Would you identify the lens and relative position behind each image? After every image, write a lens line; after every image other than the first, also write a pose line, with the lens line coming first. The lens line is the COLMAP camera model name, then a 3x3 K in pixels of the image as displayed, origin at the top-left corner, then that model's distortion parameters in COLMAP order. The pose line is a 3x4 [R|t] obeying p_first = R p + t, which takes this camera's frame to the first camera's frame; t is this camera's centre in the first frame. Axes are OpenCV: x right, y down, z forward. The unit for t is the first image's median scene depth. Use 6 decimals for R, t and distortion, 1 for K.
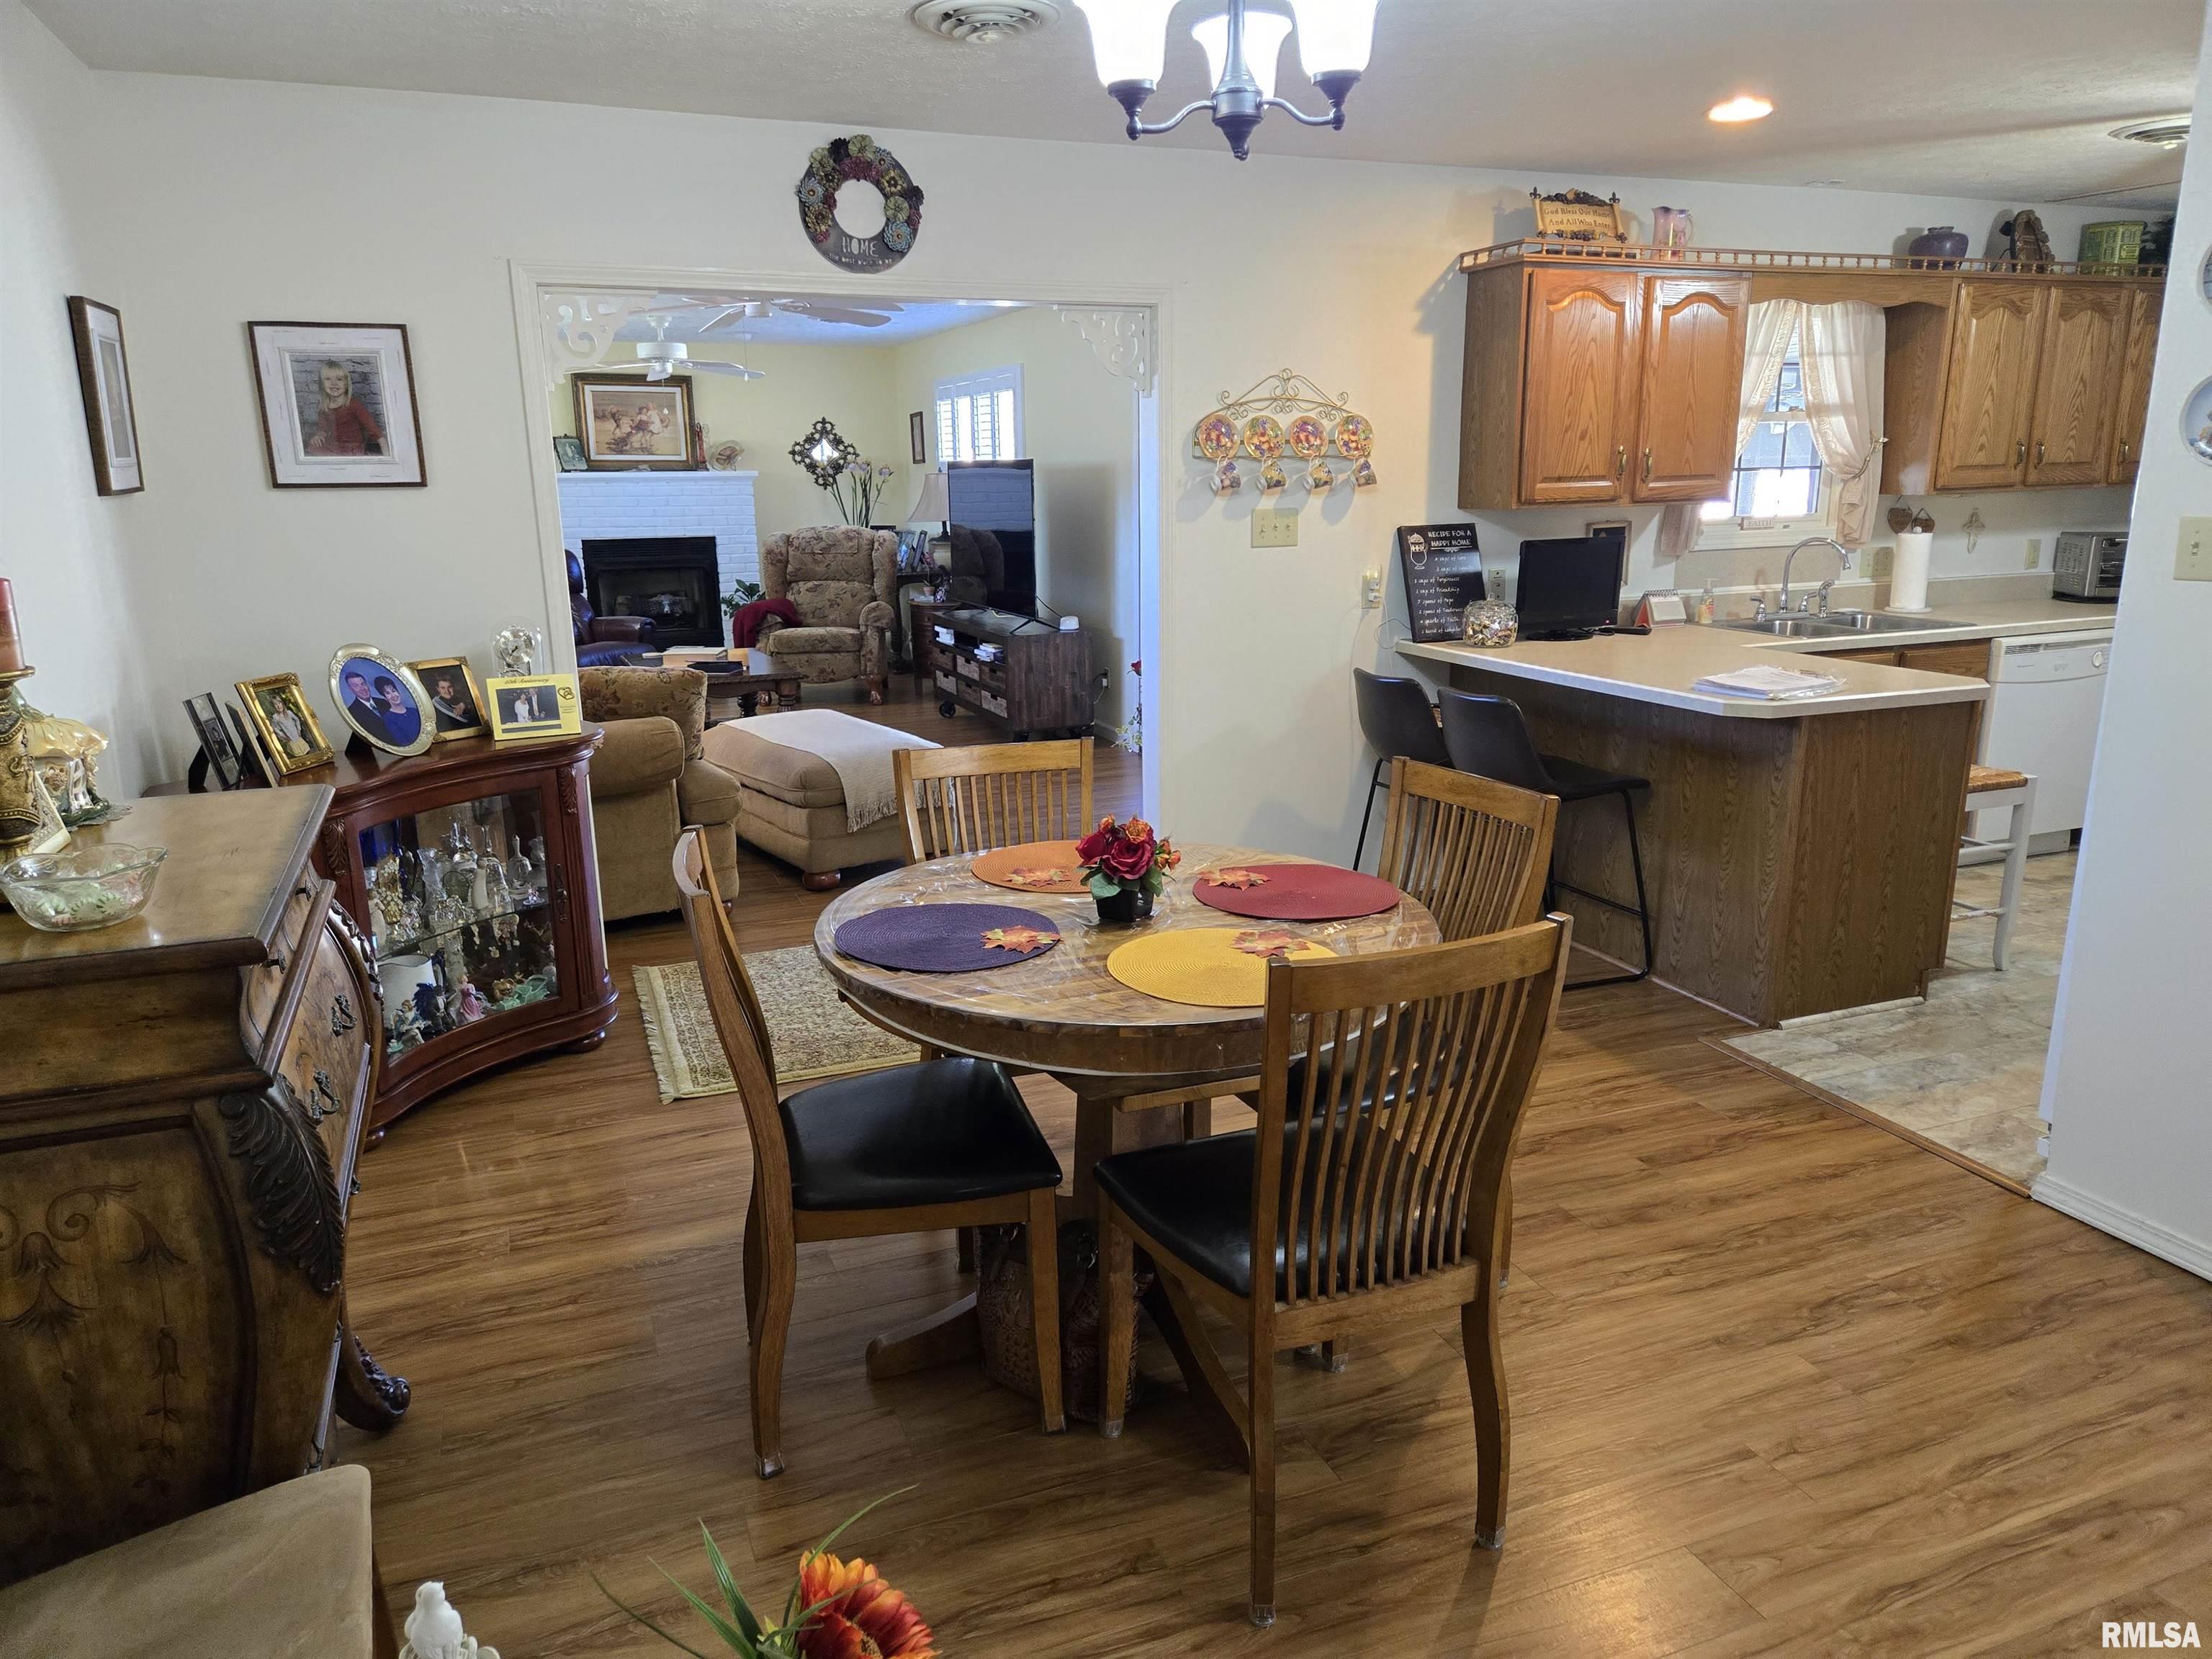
lens RADIAL K [[1485.7, 0, 1106.4], [0, 1485.7, 812.5], [0, 0, 1]] dist [0.080778, -0.077743]
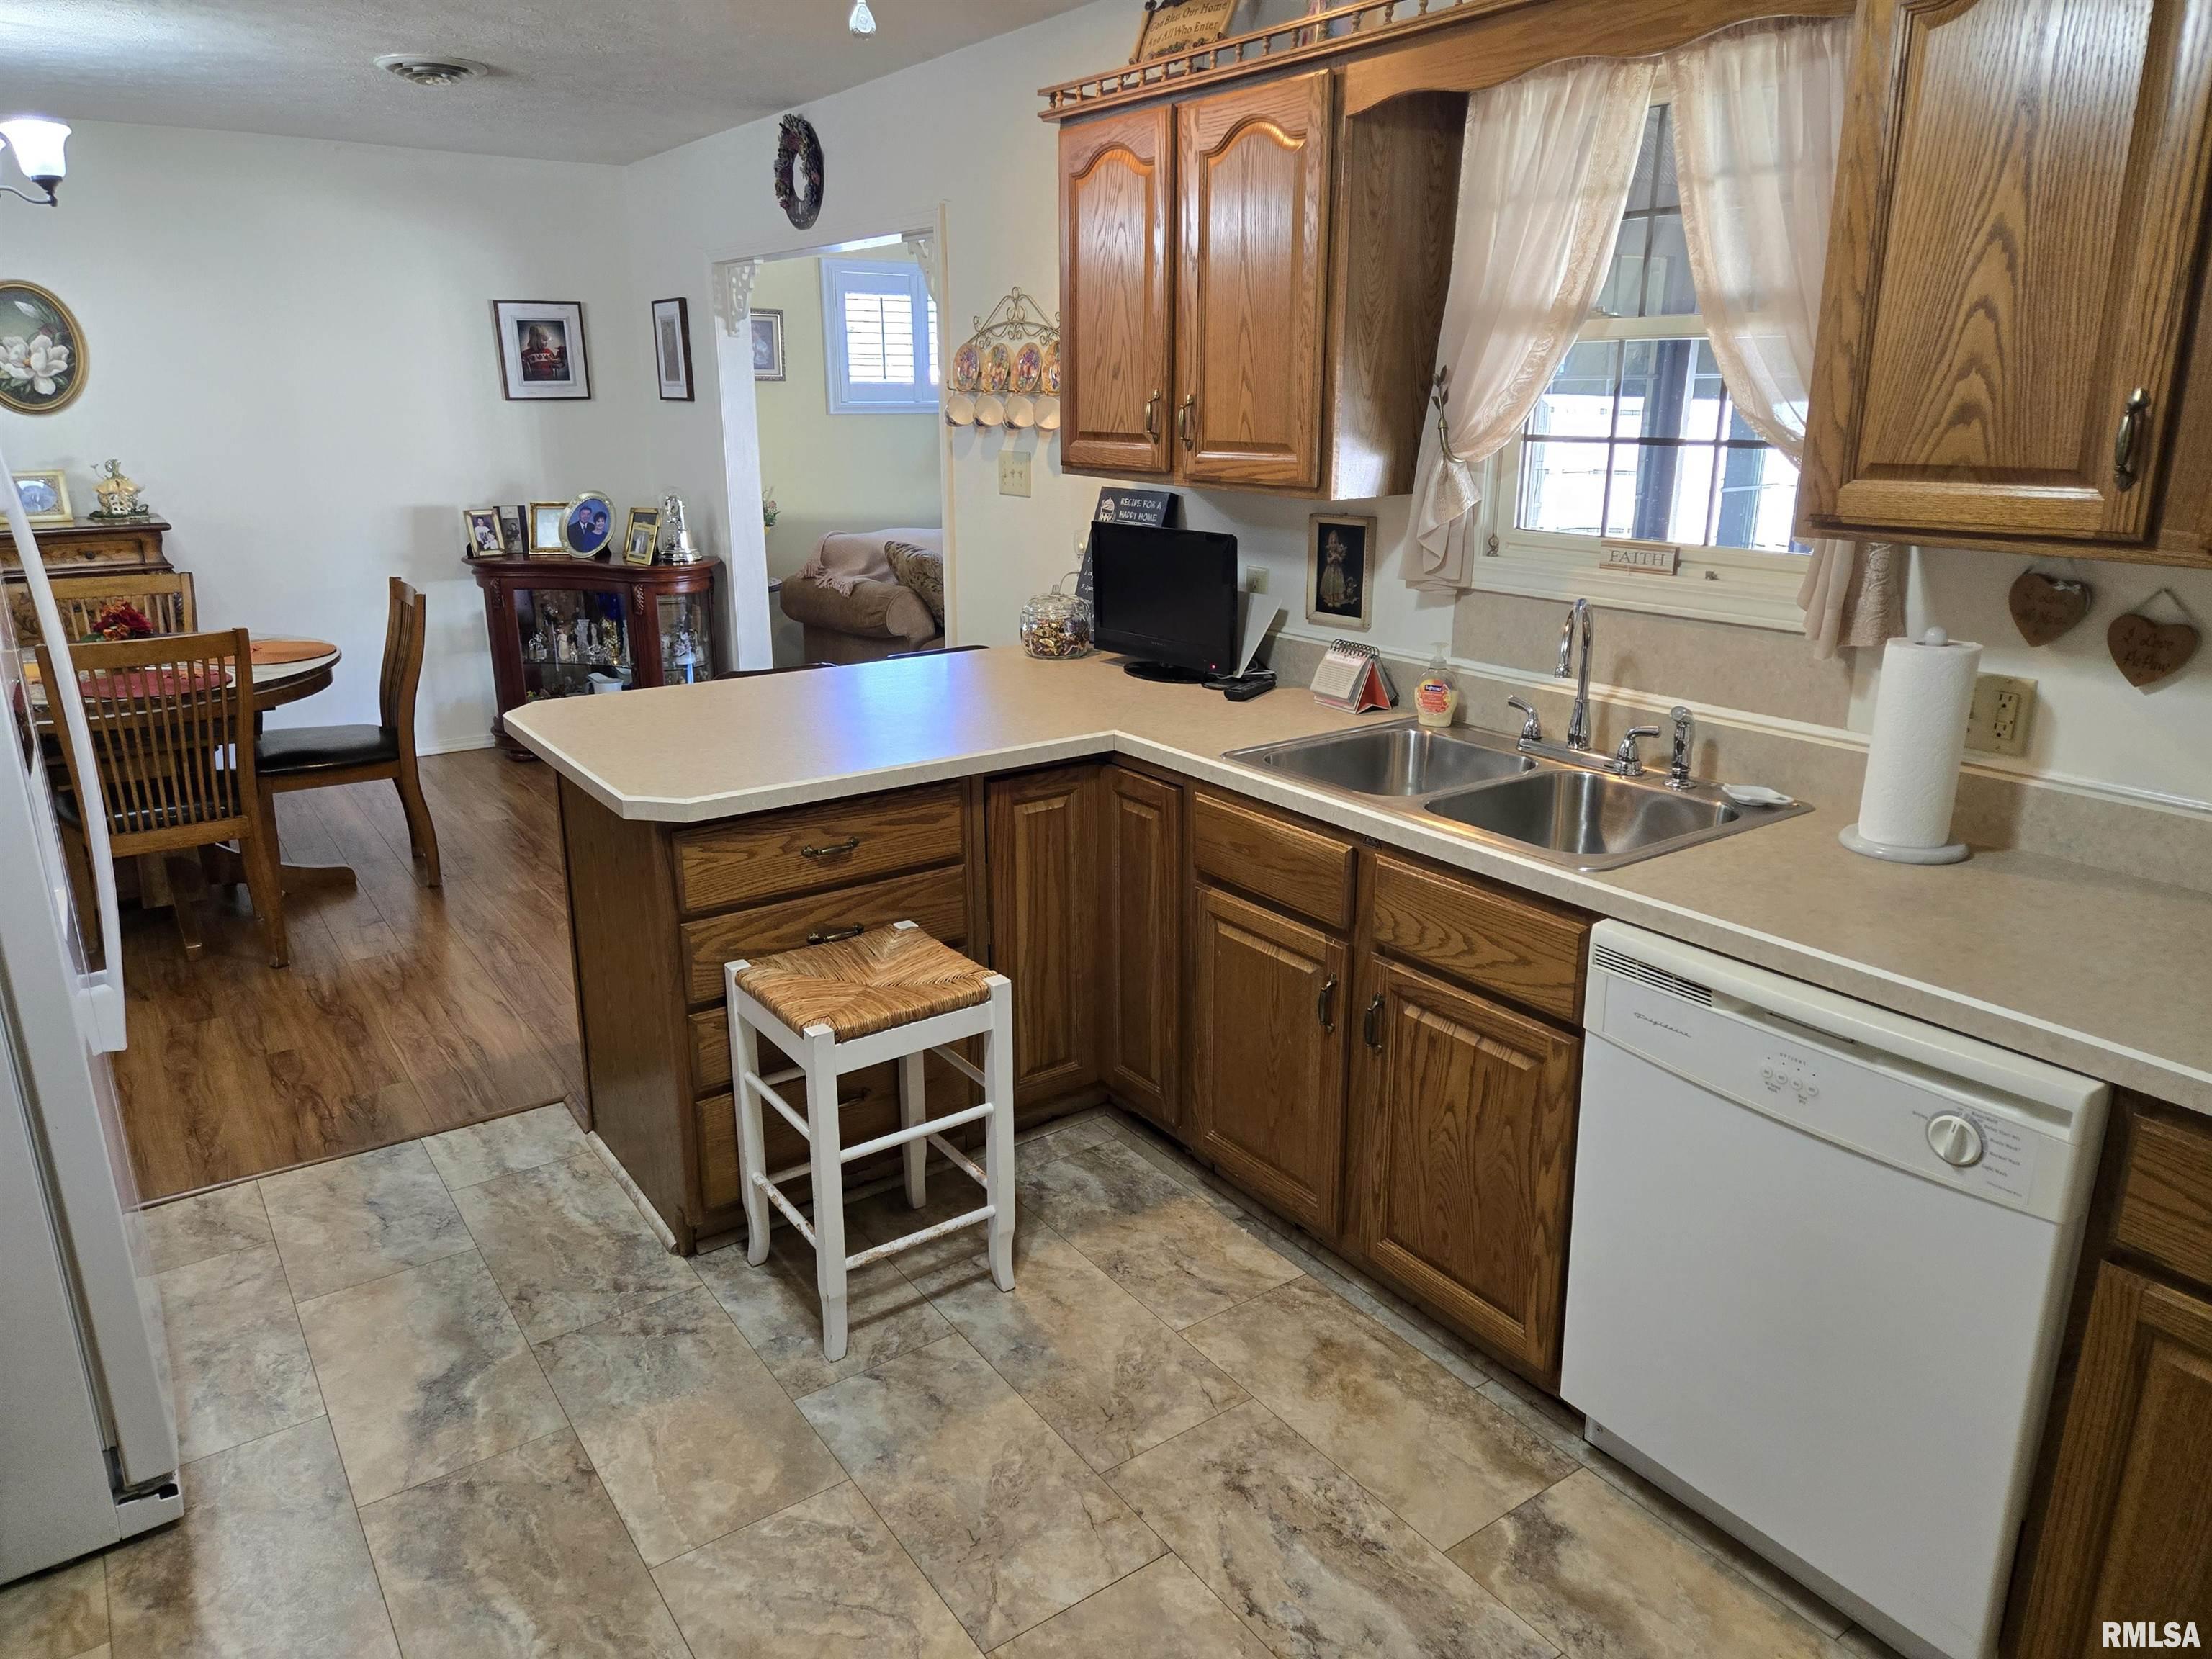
lens RADIAL K [[1473.0, 0, 1087.7], [0, 1473.0, 811.3], [0, 0, 1]] dist [0.081564, -0.074341]
pose [[0.216842, 0.285816, -0.933428, 0.948927], [-0.222281, 0.945518, 0.237880, -0.211475], [0.950563, 0.155901, 0.268560, 0.807980]]
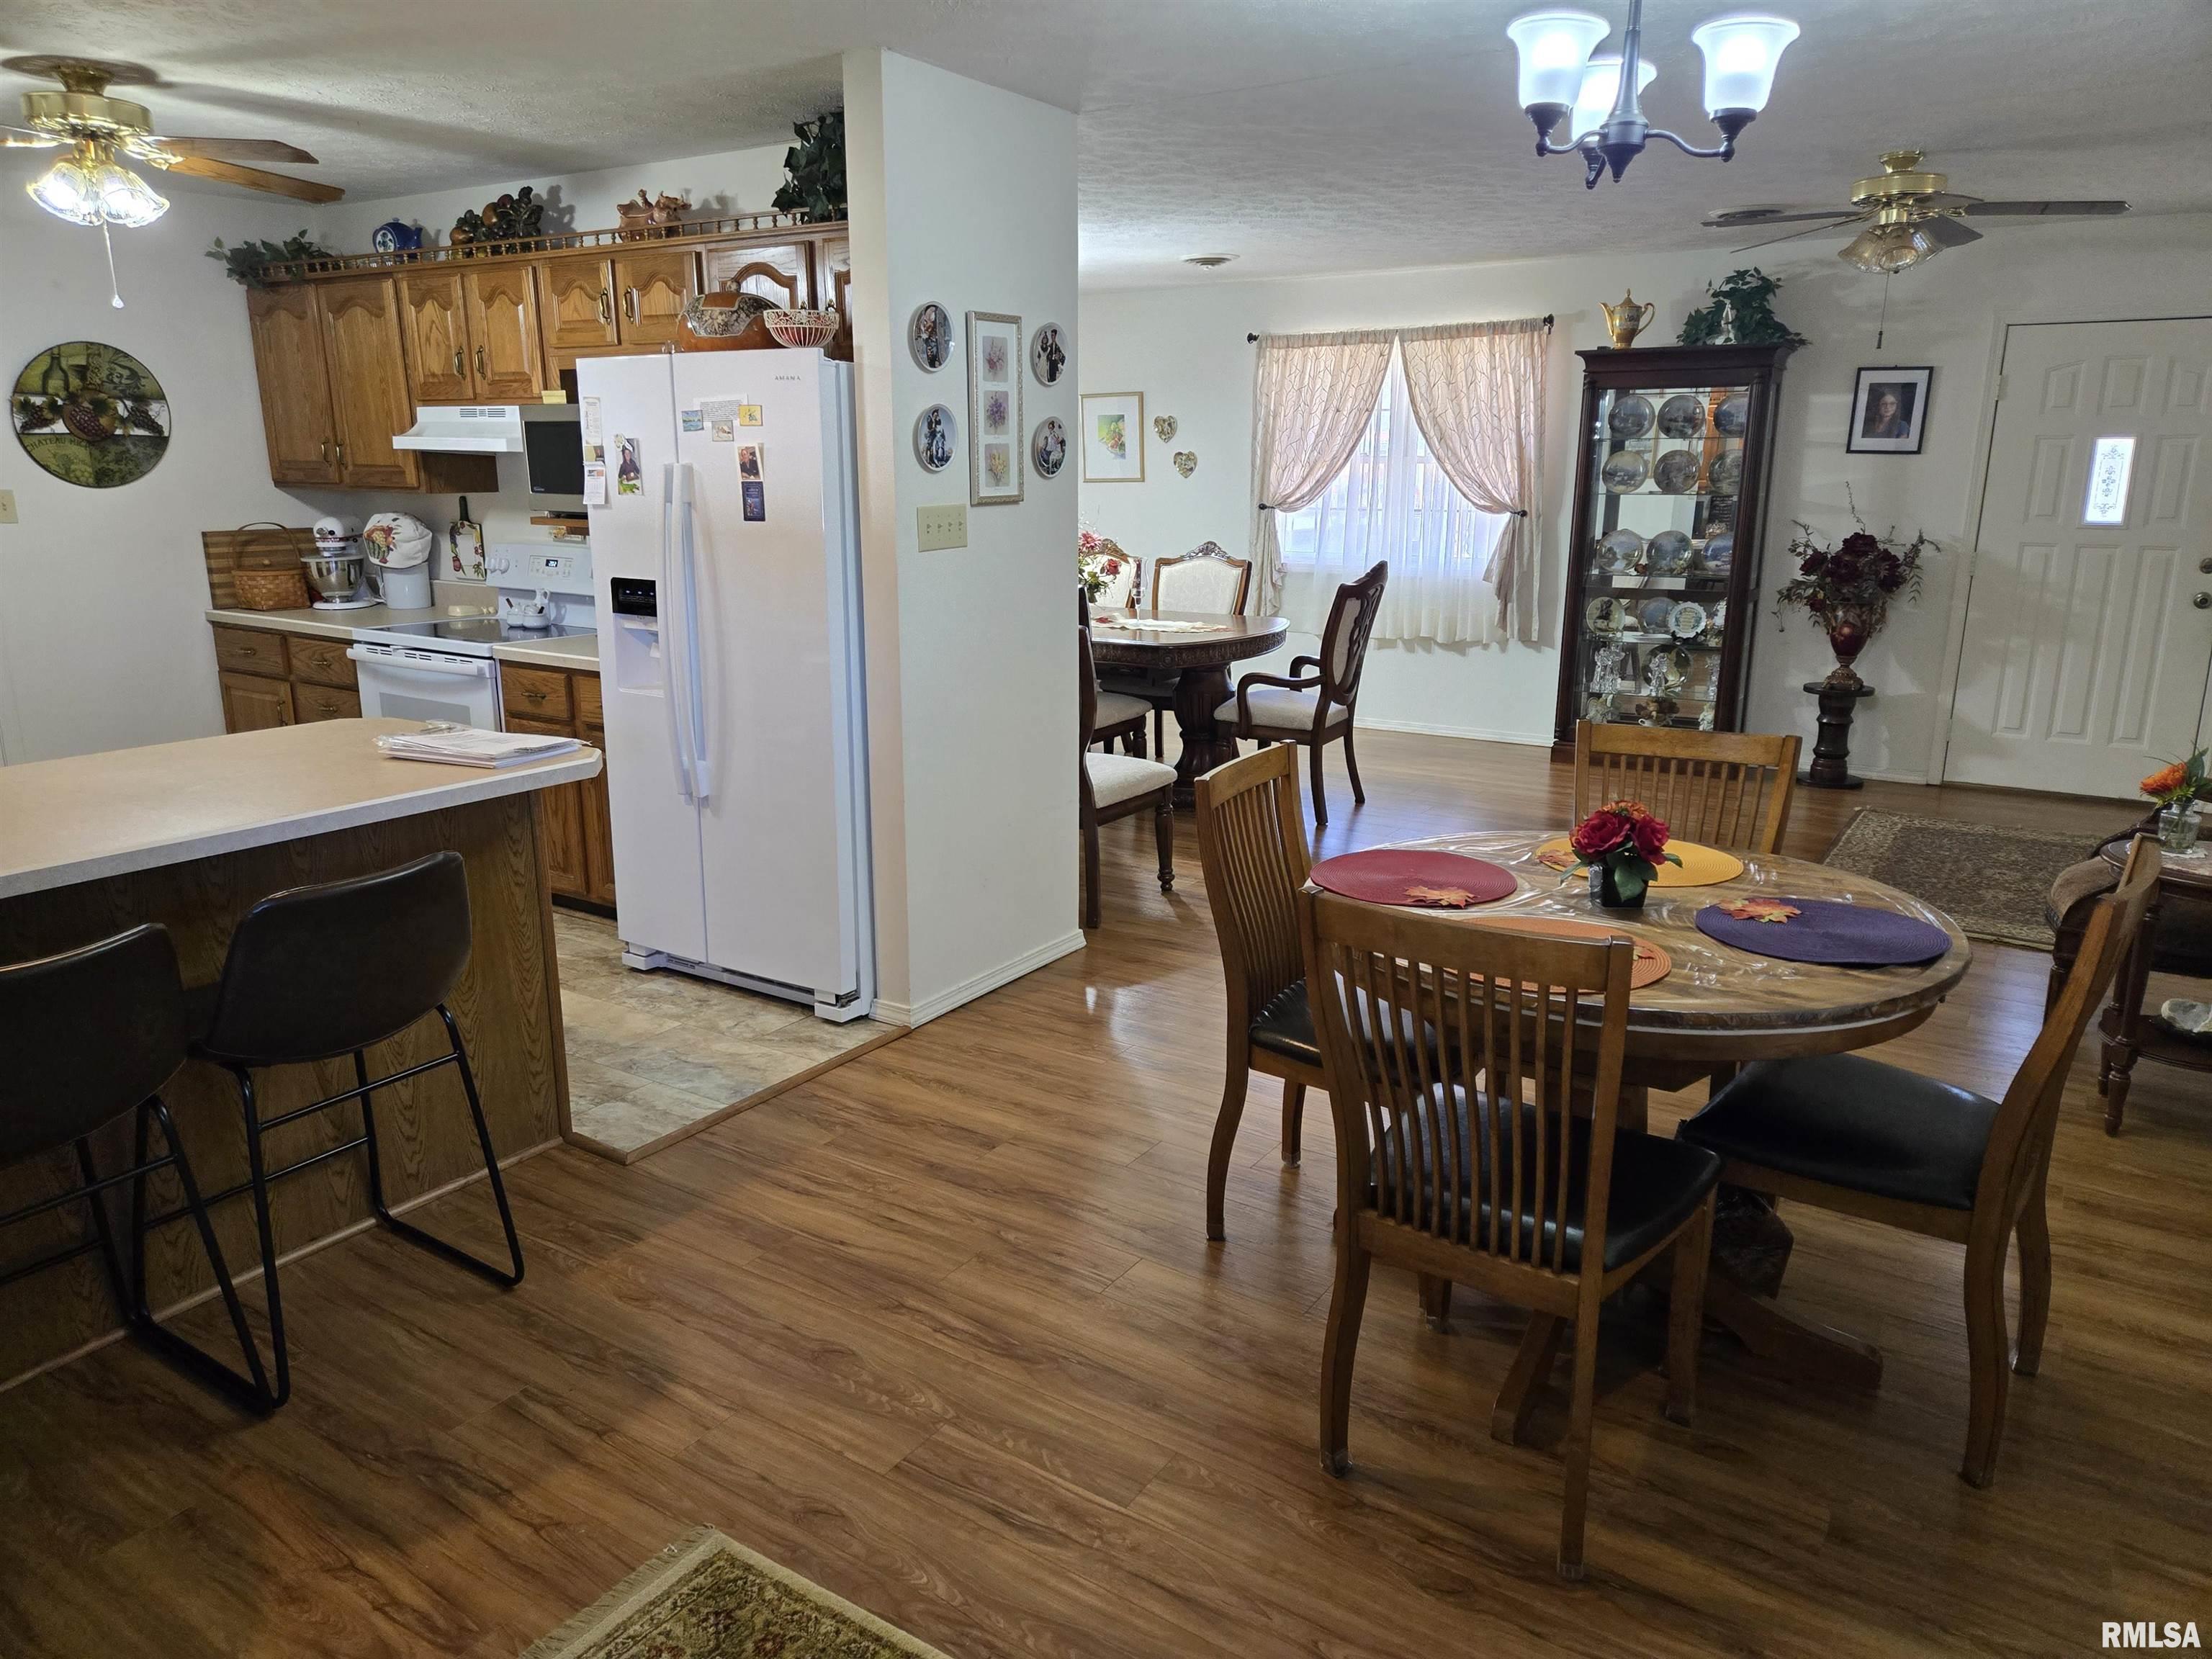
lens RADIAL K [[1485.7, 0, 1106.4], [0, 1485.7, 812.5], [0, 0, 1]] dist [0.080778, -0.077743]
pose [[-0.567535, -0.178025, 0.803873, -0.301496], [0.193537, 0.920144, 0.340411, -0.201079], [-0.800280, 0.348774, -0.487759, 0.885043]]
